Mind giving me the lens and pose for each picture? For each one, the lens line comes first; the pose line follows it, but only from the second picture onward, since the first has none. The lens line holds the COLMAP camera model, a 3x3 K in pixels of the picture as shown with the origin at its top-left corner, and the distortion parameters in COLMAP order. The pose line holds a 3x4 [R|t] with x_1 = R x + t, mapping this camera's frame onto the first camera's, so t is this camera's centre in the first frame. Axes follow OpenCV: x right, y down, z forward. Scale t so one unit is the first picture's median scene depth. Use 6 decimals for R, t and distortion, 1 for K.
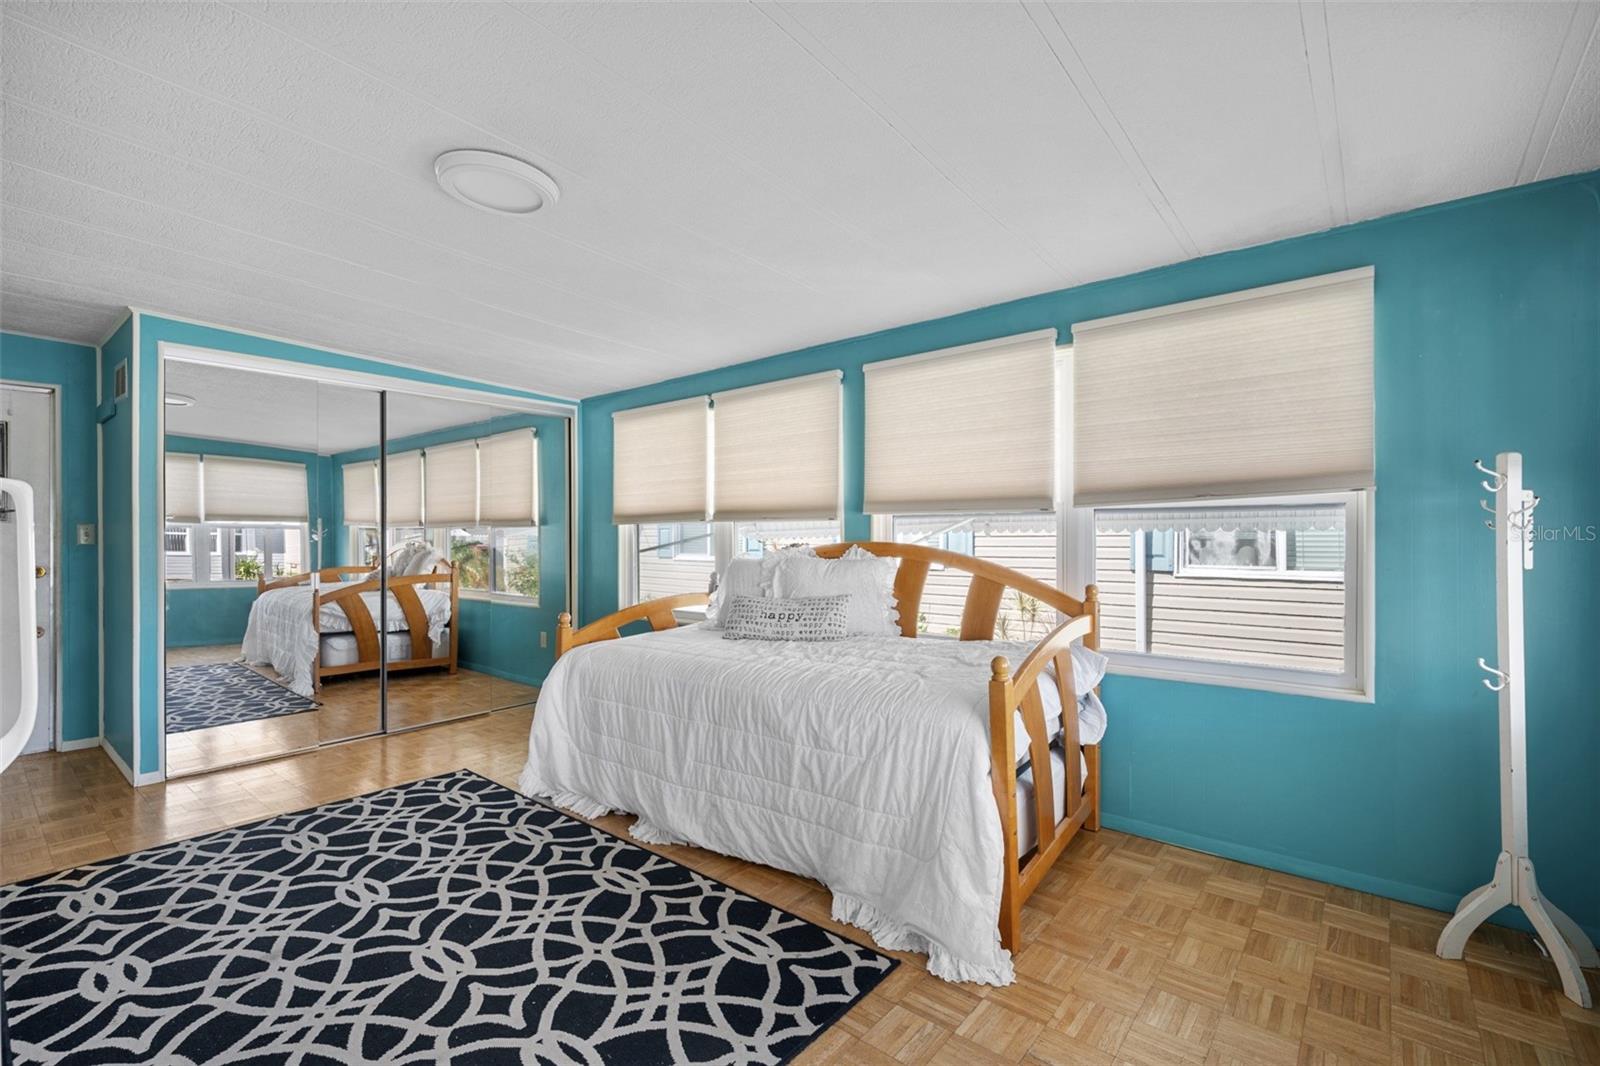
lens RADIAL K [[709.8, 0, 812.2], [0, 709.8, 529.9], [0, 0, 1]] dist [-0.000144, 0.000424]
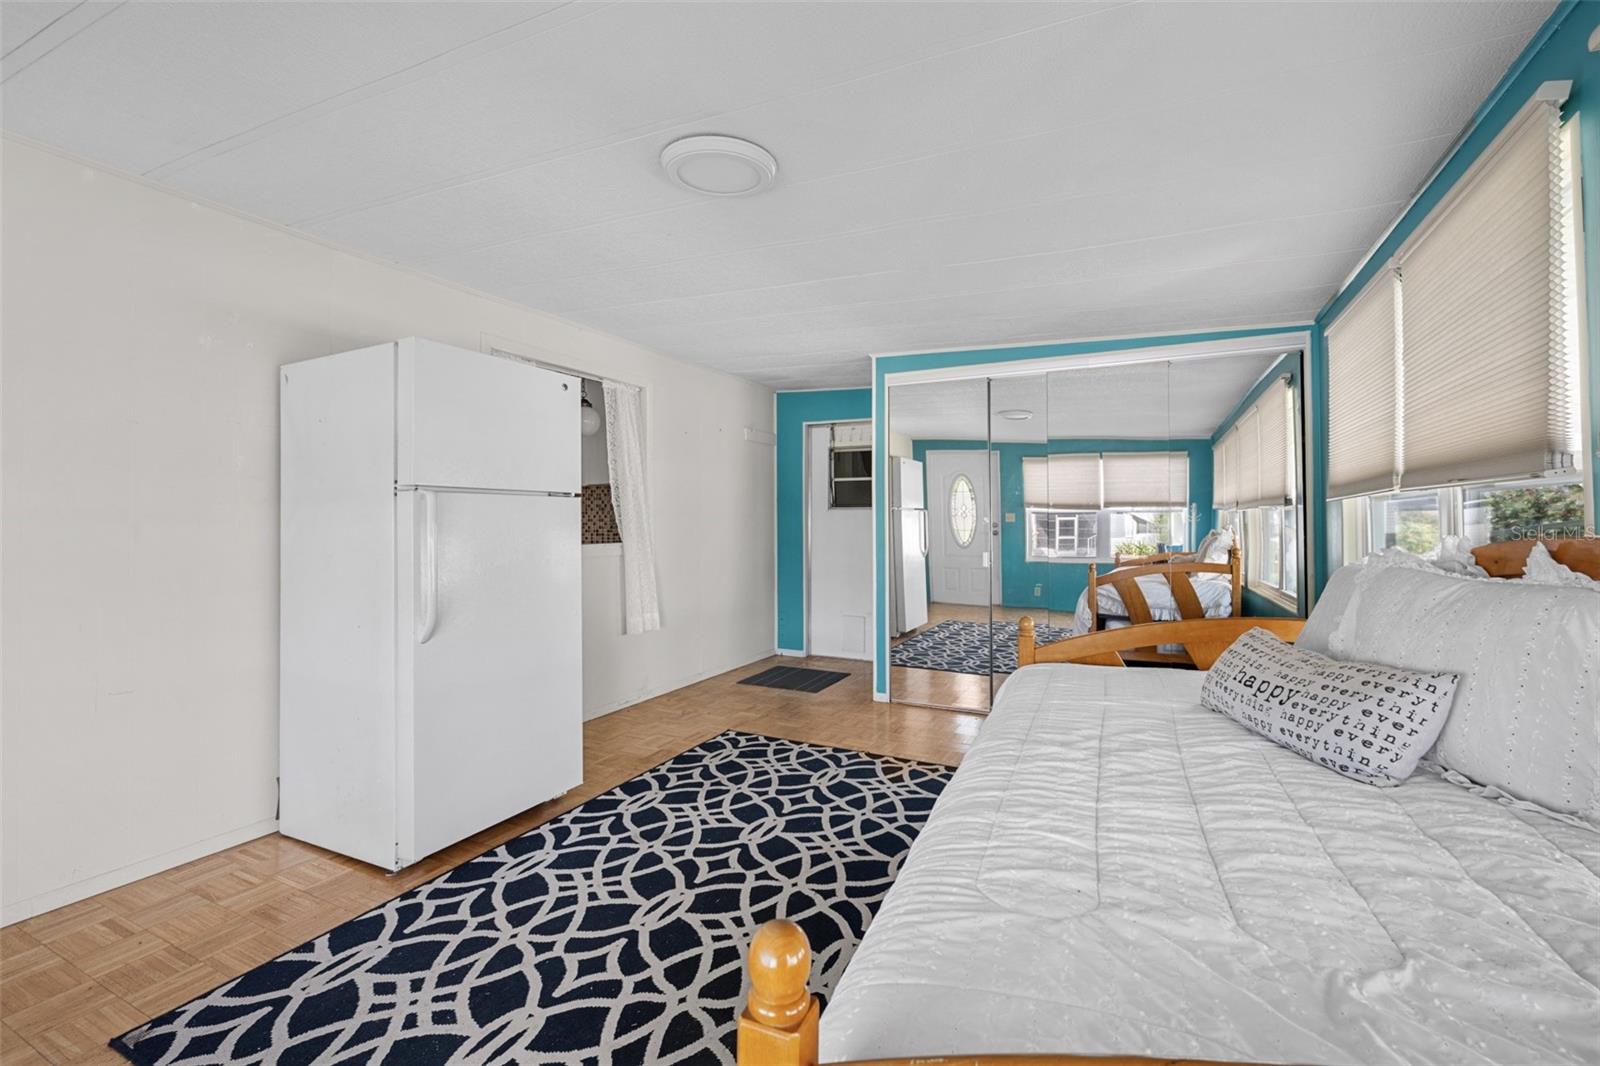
lens RADIAL K [[688.1, 0, 804.8], [0, 688.1, 520.2], [0, 0, 1]] dist [-0.000588, 0.000319]
pose [[0.219476, -0.001790, -0.975616, 0.314414], [0.006259, 0.999980, -0.000427, 0.009200], [0.975598, -0.006012, 0.219483, 0.562218]]
